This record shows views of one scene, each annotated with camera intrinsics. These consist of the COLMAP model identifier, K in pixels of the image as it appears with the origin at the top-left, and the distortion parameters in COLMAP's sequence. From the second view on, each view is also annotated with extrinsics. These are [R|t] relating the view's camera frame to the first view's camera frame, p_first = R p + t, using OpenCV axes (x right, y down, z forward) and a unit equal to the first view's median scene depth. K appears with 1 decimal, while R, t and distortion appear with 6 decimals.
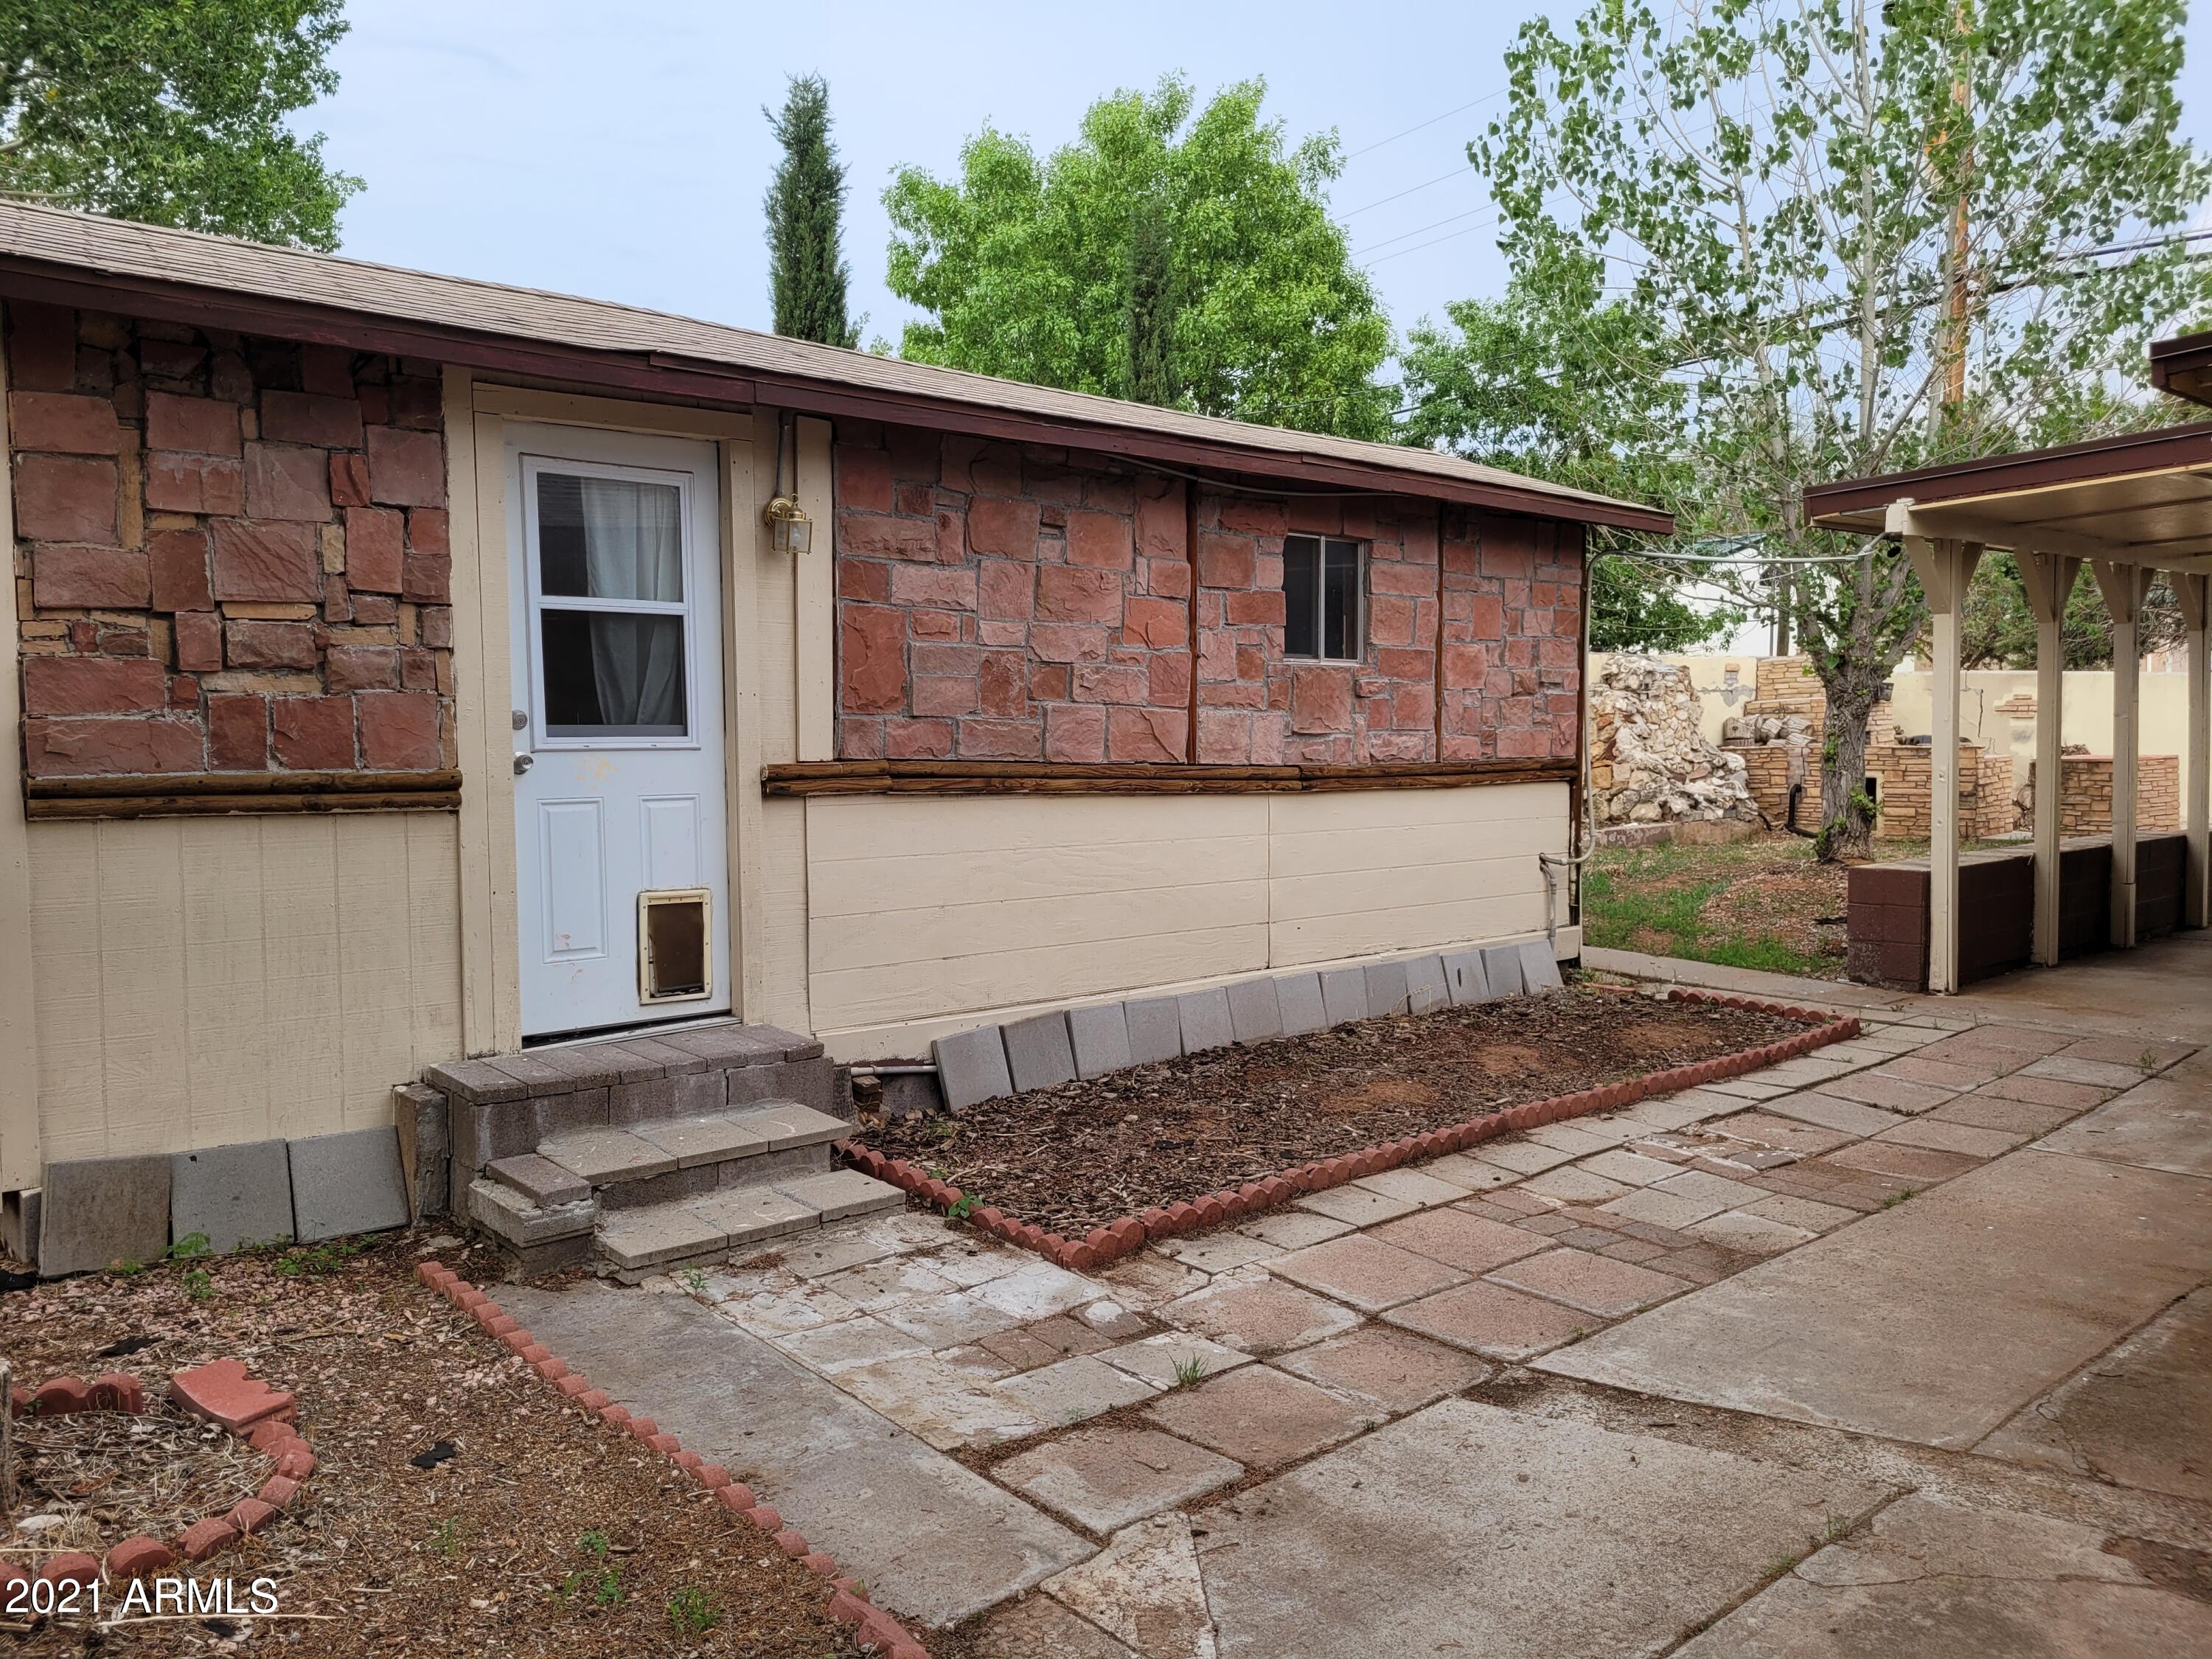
lens RADIAL K [[1653.3, 0, 1106.0], [0, 1653.3, 829.5], [0, 0, 1]] dist [0.038738, -0.026063]
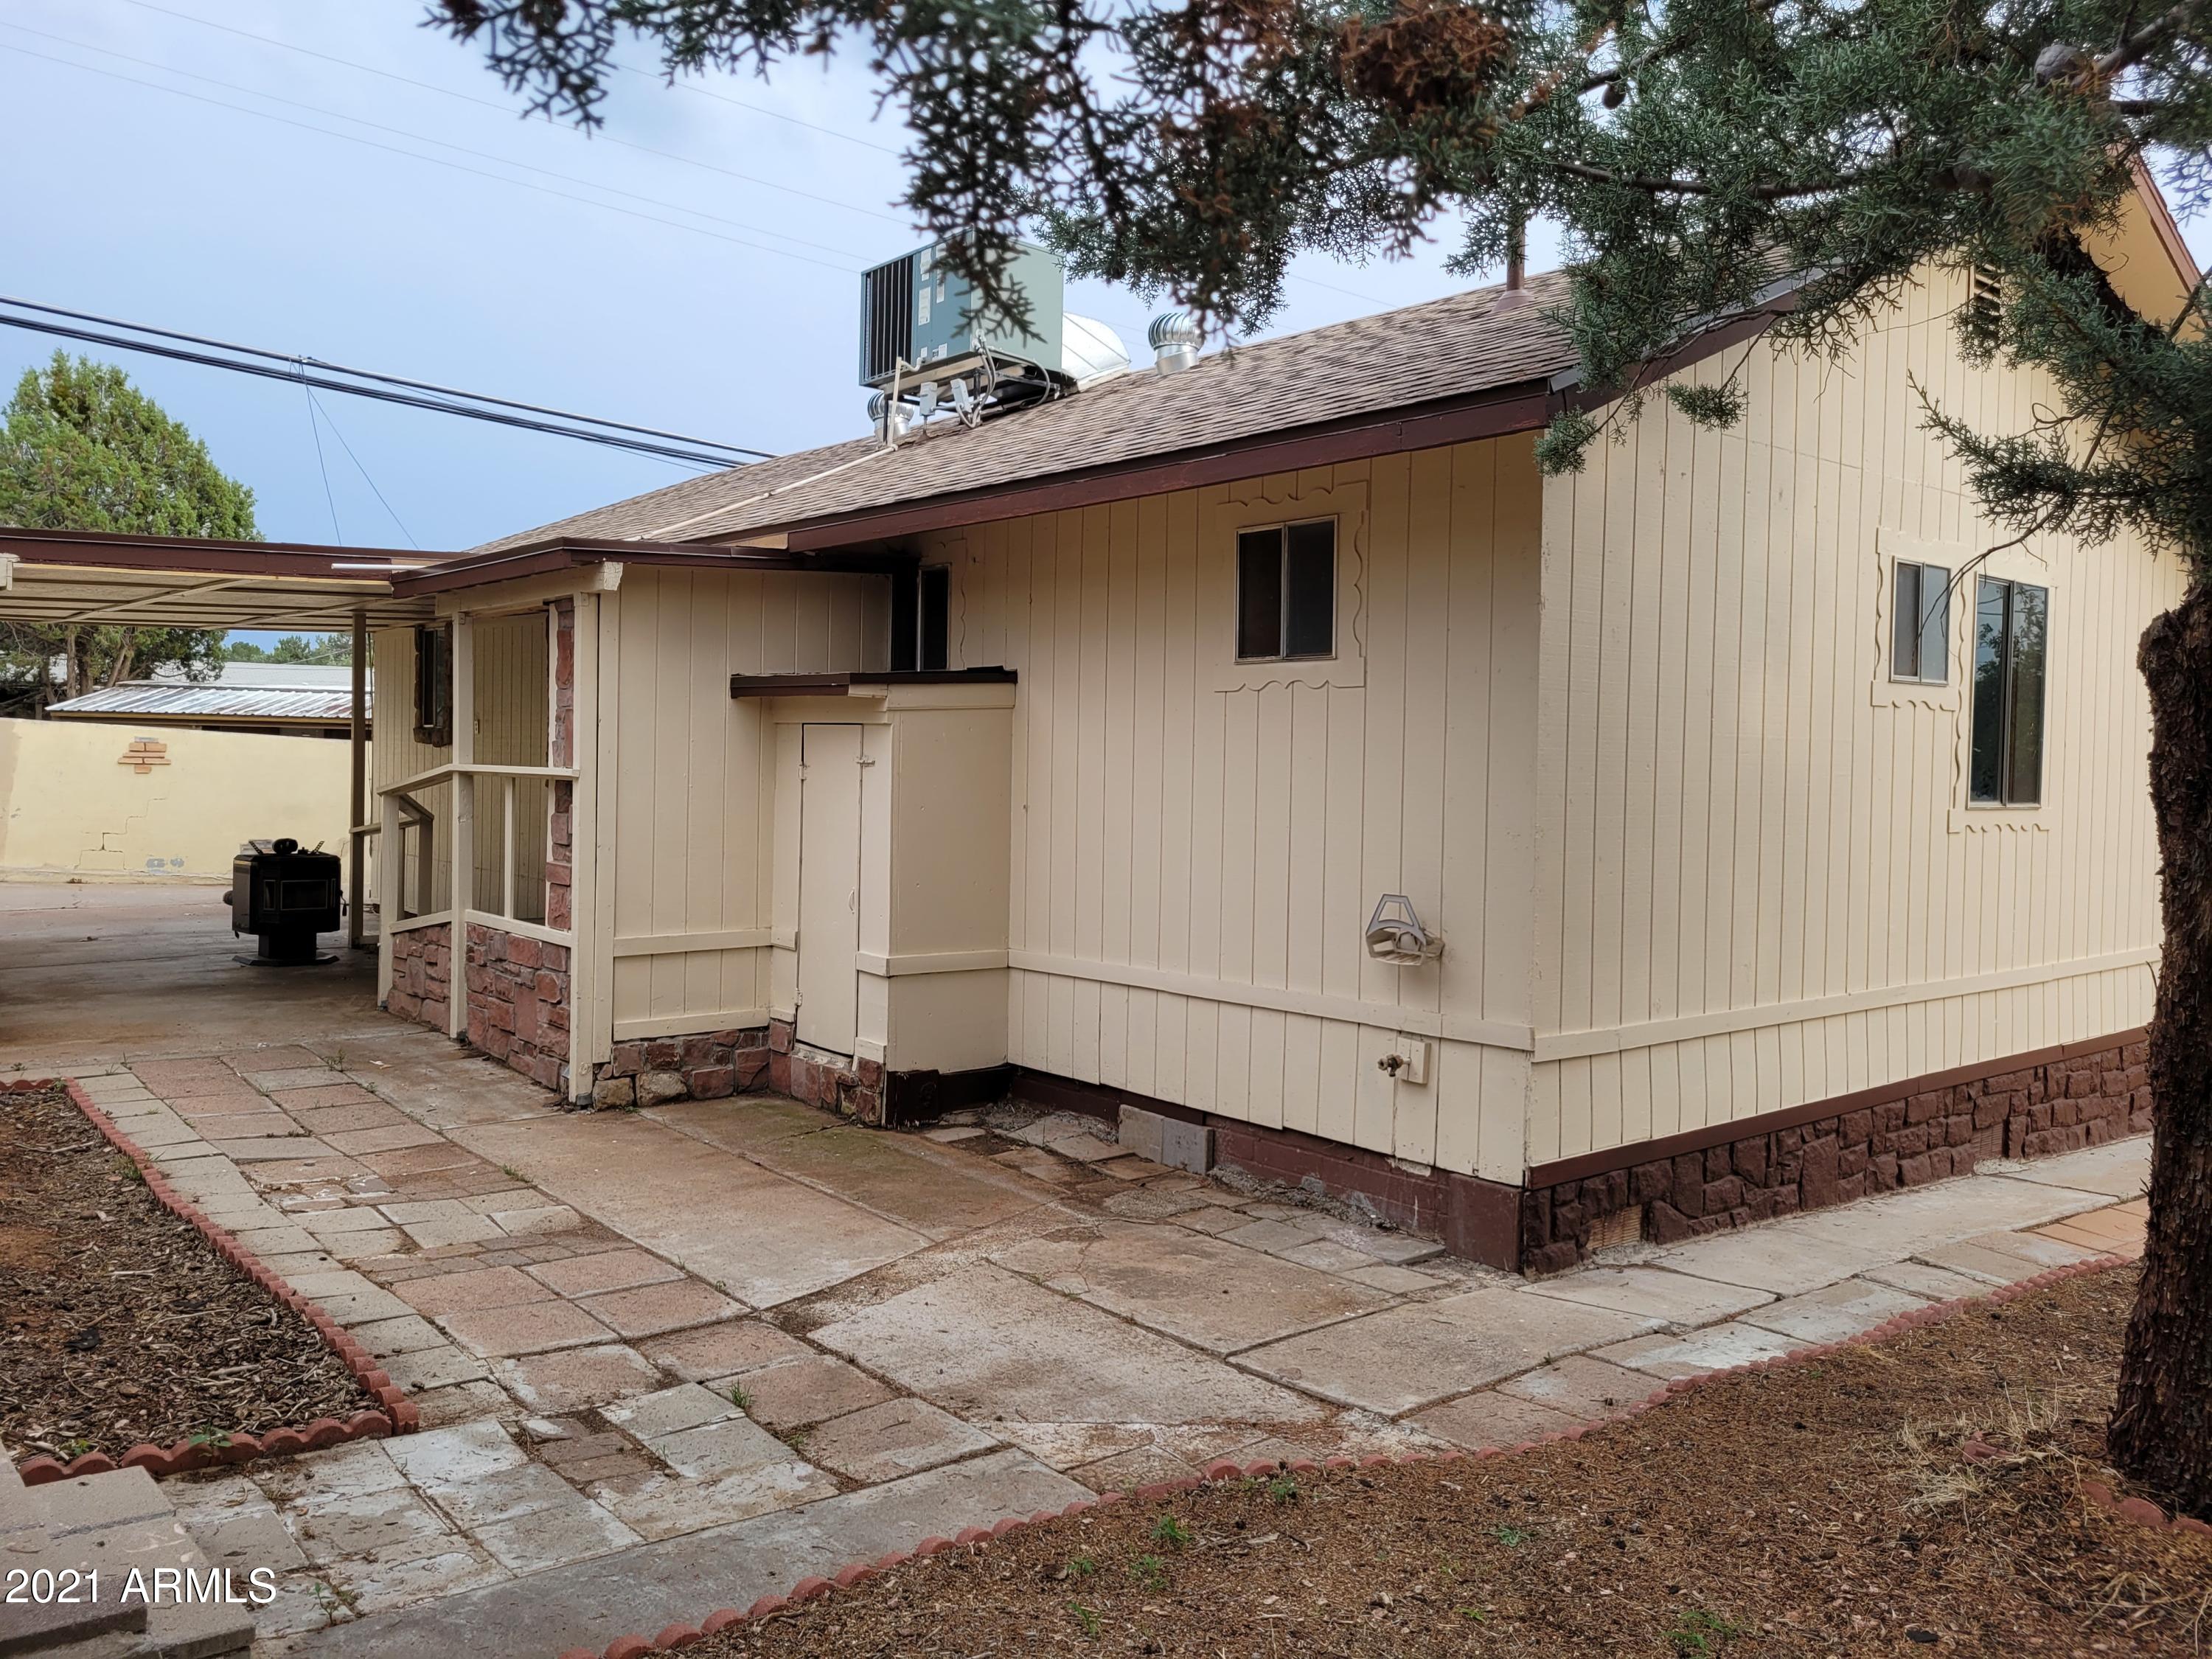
lens RADIAL K [[1686.4, 0, 1096.2], [0, 1686.4, 801.5], [0, 0, 1]] dist [0.039947, -0.031729]
pose [[0.022332, -0.016138, 0.999620, -0.880612], [0.031160, 0.999395, 0.015439, -0.077651], [-0.999265, 0.030803, 0.022821, 0.556290]]
